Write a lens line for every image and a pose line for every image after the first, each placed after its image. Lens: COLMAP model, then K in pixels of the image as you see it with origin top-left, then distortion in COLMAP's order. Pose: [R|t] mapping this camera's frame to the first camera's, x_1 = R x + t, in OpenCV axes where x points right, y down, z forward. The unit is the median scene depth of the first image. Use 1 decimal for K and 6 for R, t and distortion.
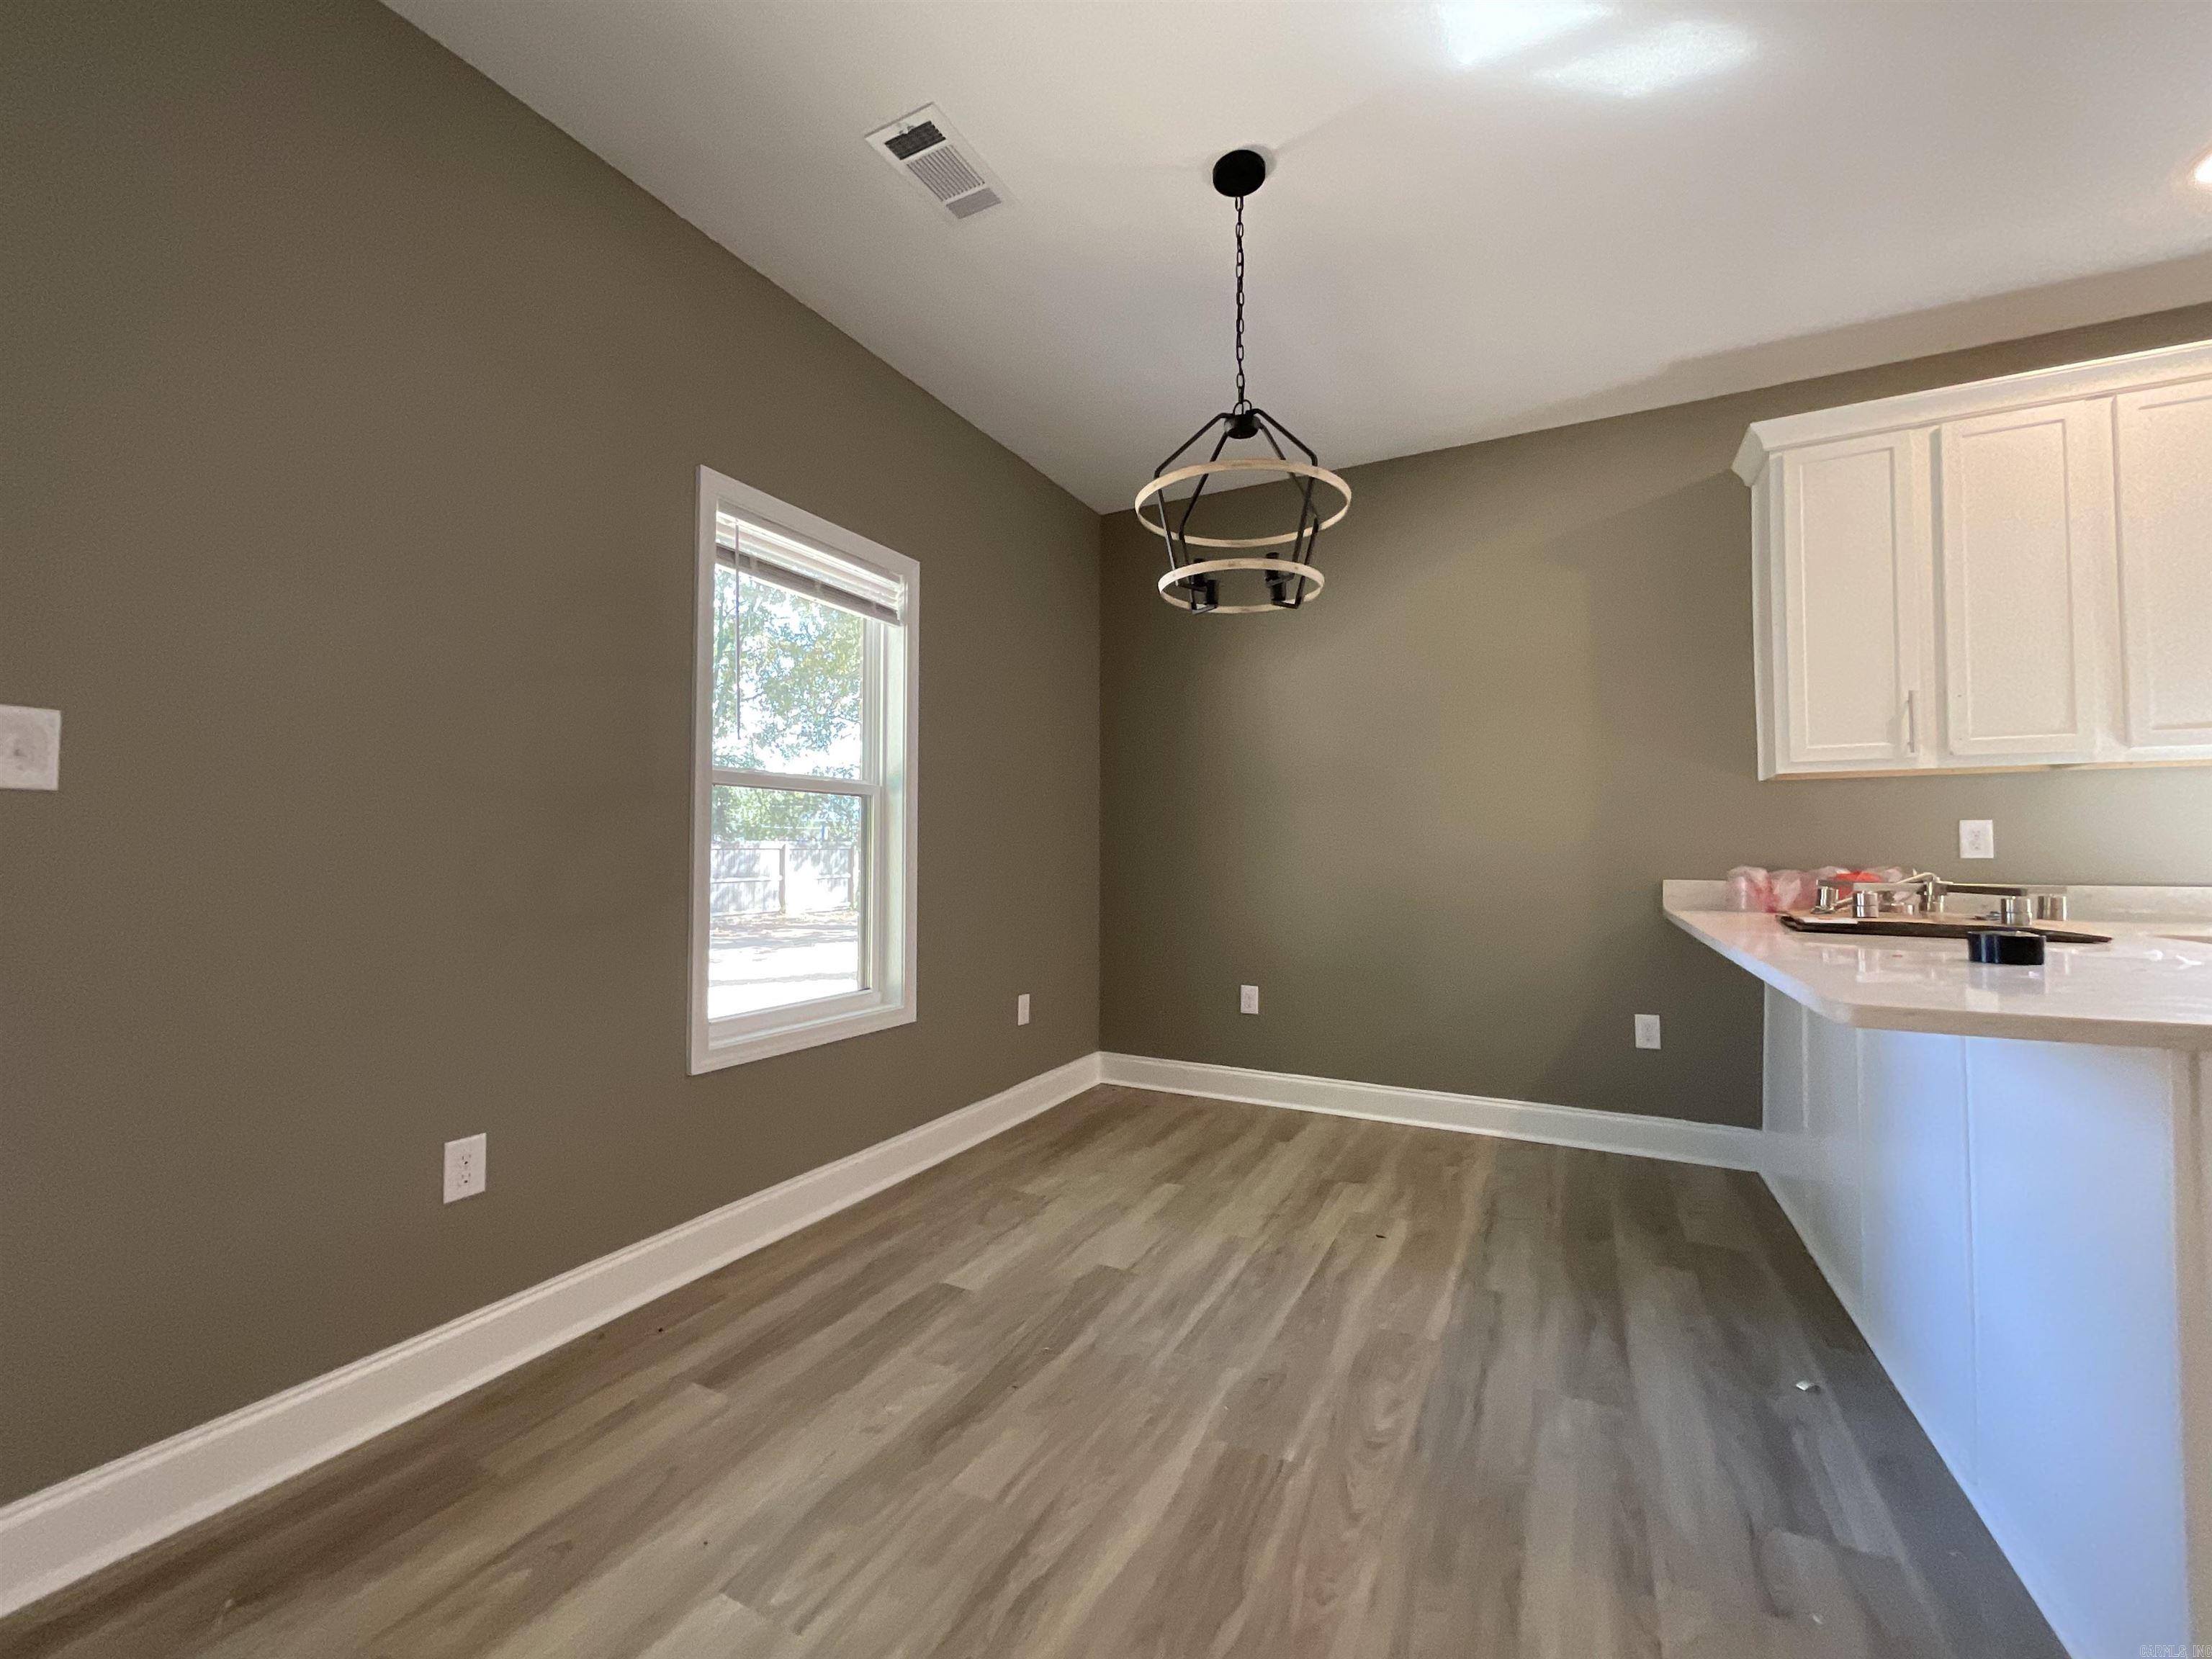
lens RADIAL K [[905.5, 0, 1106.0], [0, 905.5, 829.5], [0, 0, 1]] dist [-0.010699, 0.000028]
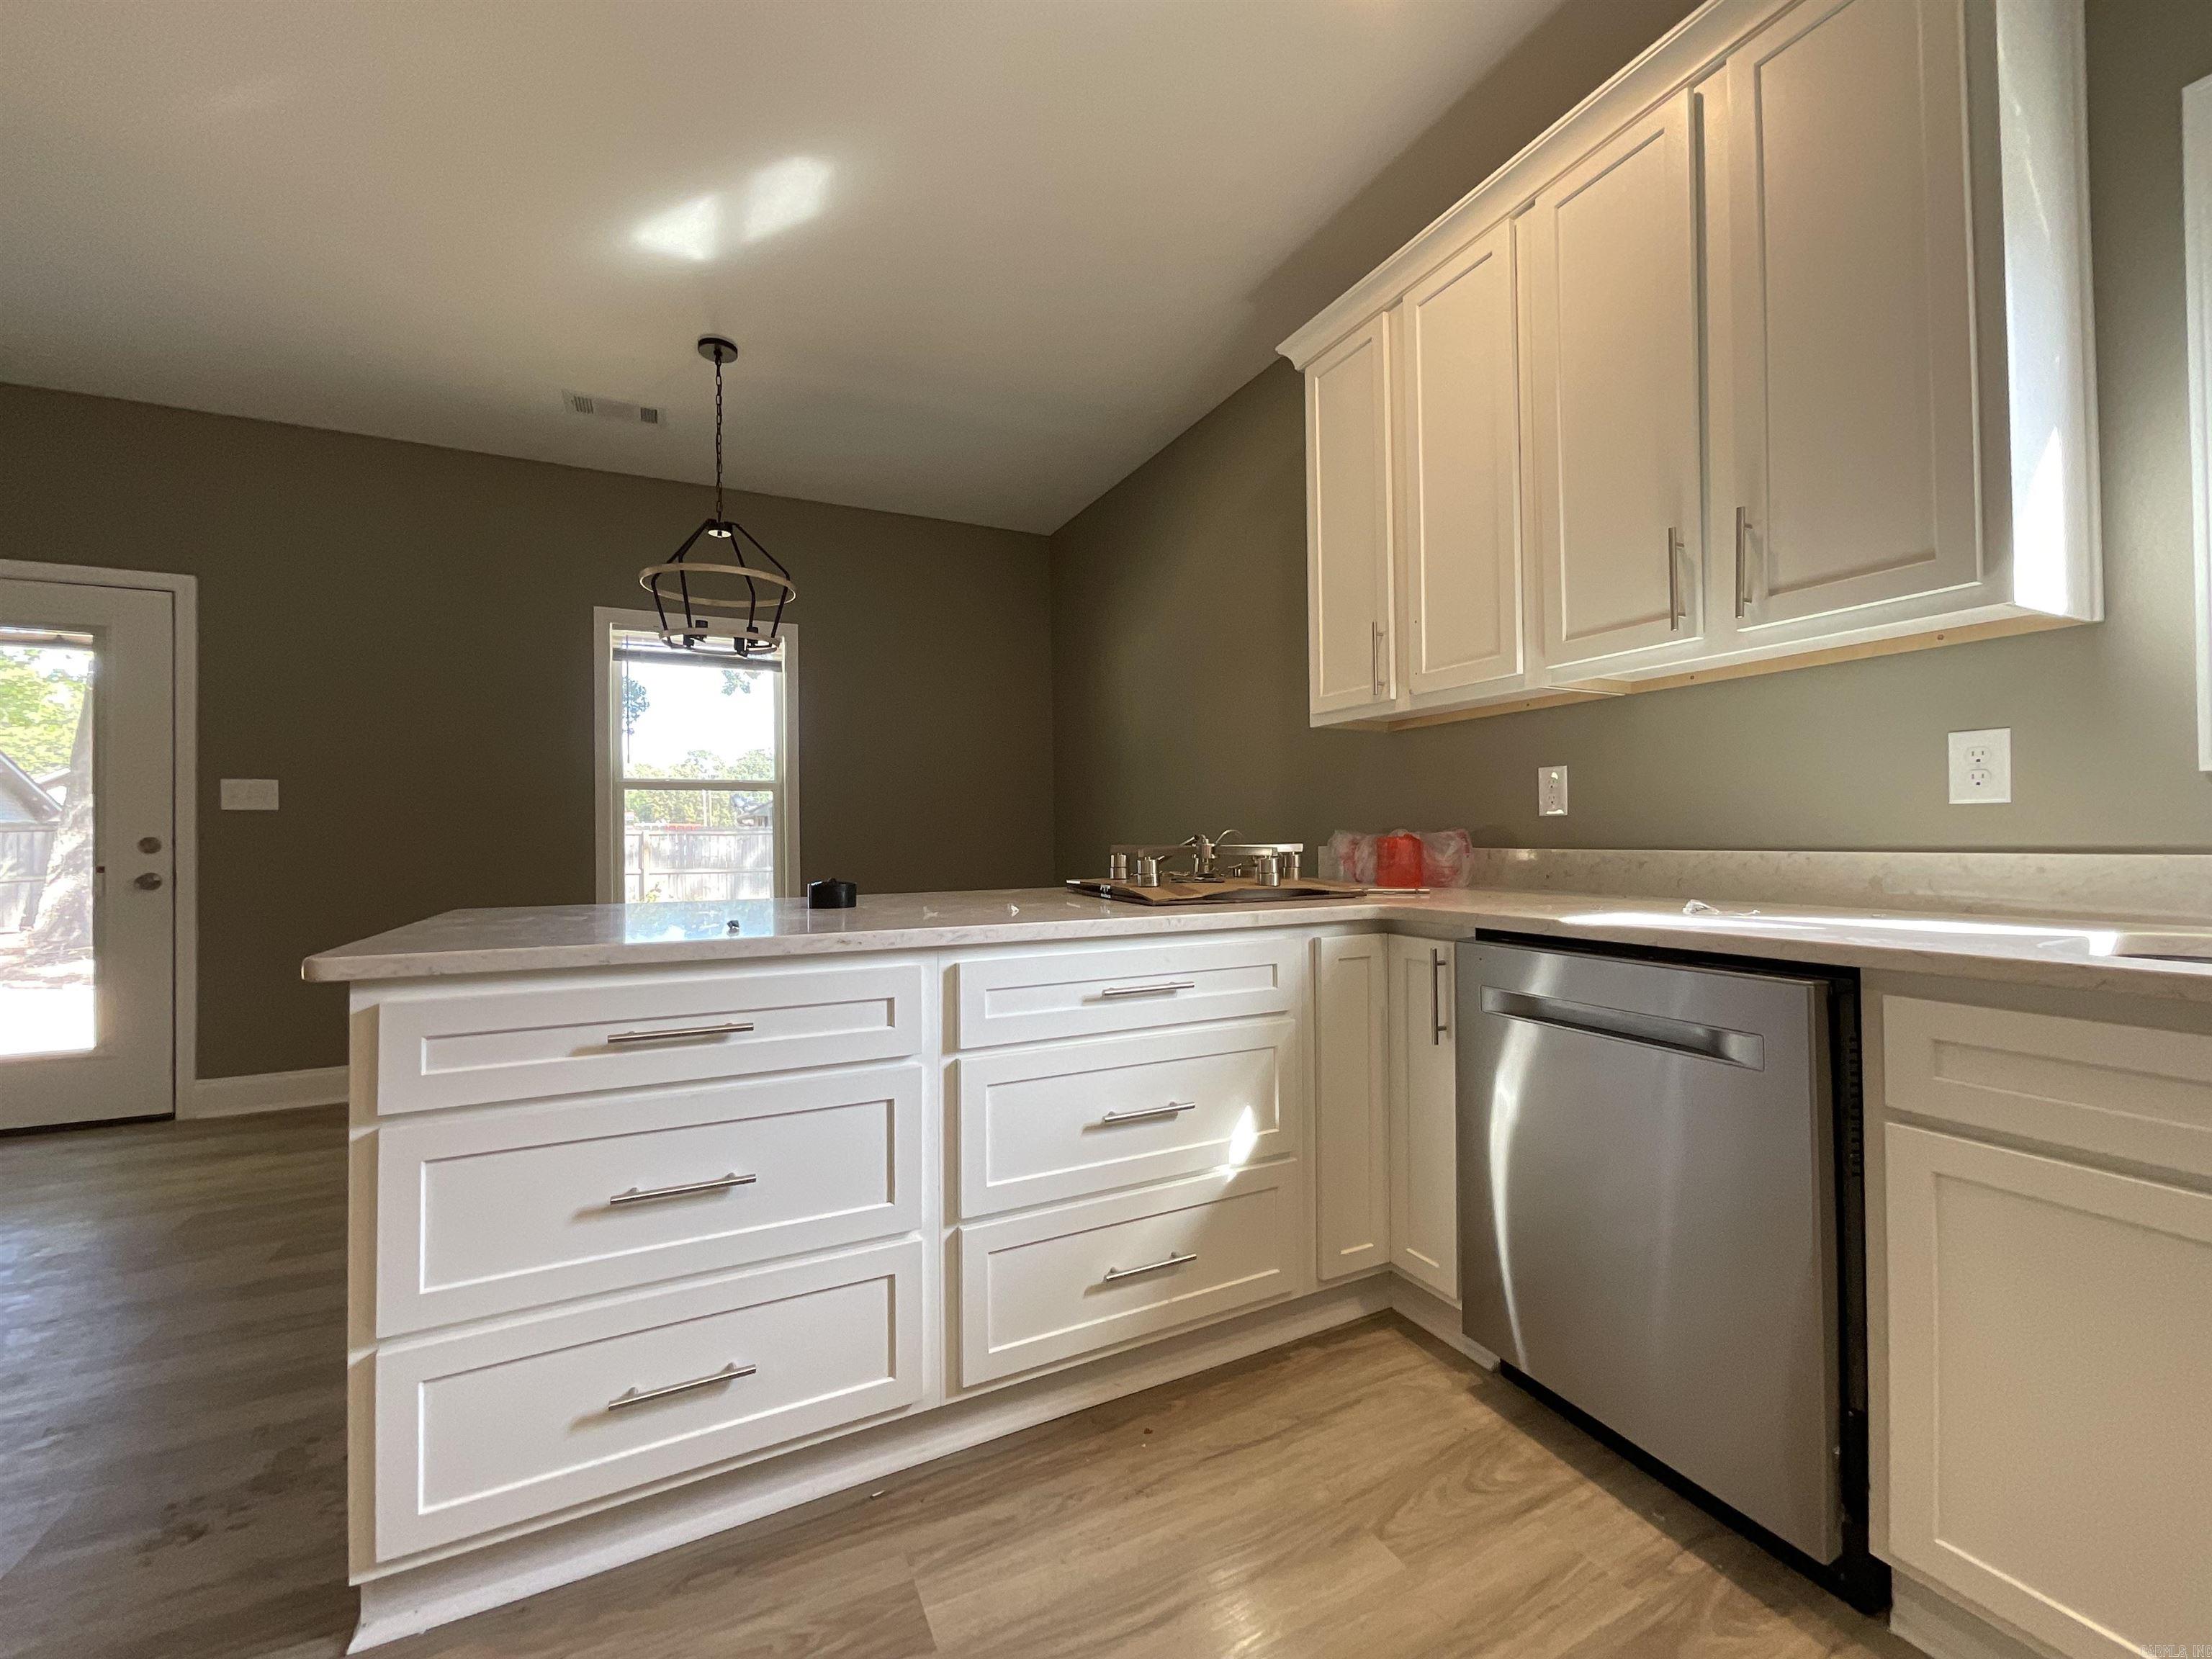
lens RADIAL K [[895.6, 0, 1106.9], [0, 895.6, 832.5], [0, 0, 1]] dist [-0.015461, 0.009702]
pose [[0.810601, -0.012127, -0.585474, 1.250018], [0.029154, 0.999381, 0.019665, 0.022689], [0.584873, -0.033010, 0.810453, 0.163201]]
